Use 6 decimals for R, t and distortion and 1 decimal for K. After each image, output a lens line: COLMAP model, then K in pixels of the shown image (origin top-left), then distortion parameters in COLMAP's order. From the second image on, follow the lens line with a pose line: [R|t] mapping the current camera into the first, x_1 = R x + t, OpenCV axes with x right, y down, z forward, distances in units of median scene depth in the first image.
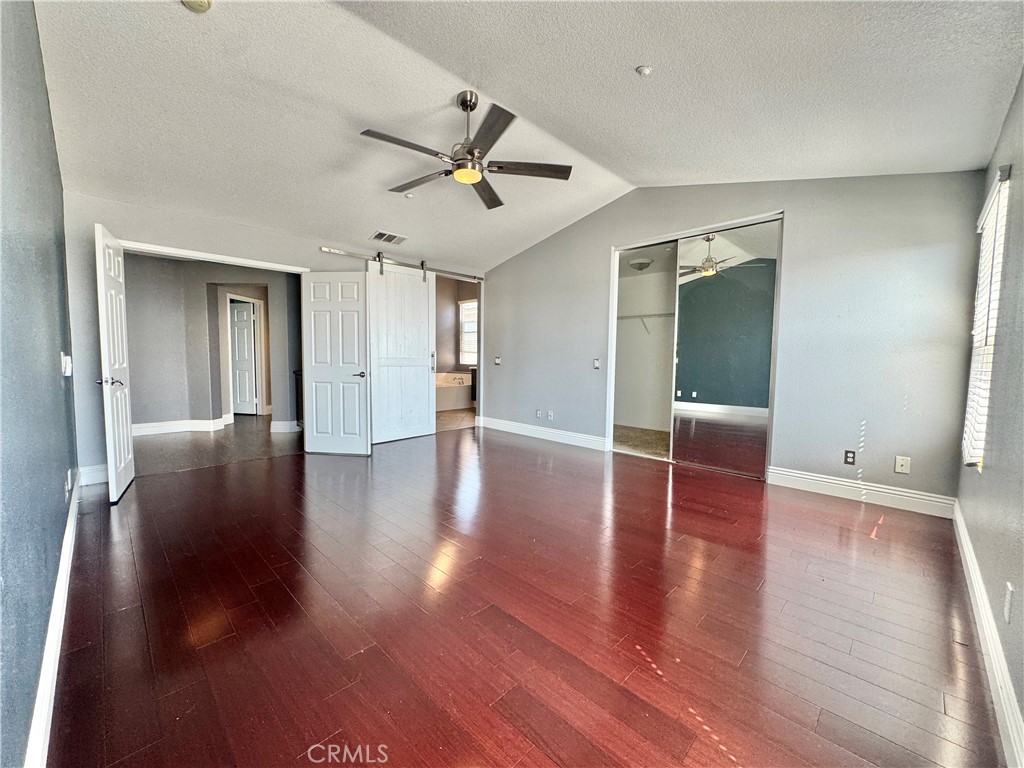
lens RADIAL K [[409.7, 0, 513.9], [0, 409.7, 384.0], [0, 0, 1]] dist [-0.000842, 0.000029]
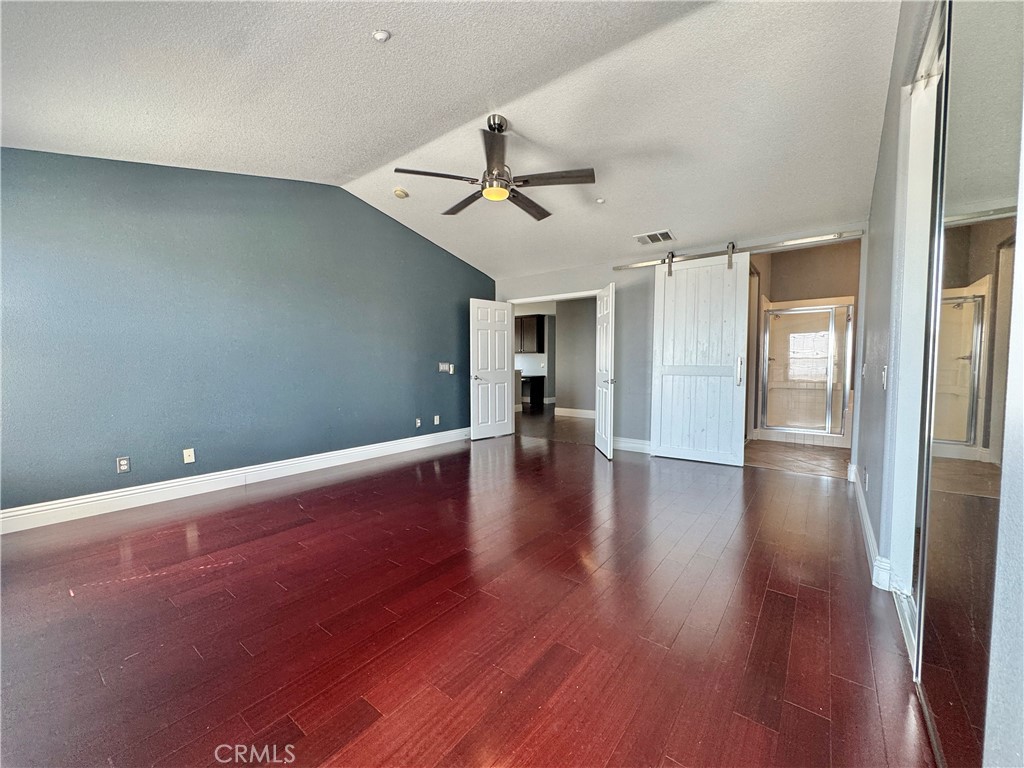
lens RADIAL K [[409.7, 0, 514.0], [0, 409.7, 383.9], [0, 0, 1]] dist [-0.000842, 0.000029]
pose [[0.121468, 0.044194, -0.991611, 0.523350], [-0.064290, 0.997261, 0.036570, -0.032635], [0.990511, 0.059309, 0.123977, 0.512819]]
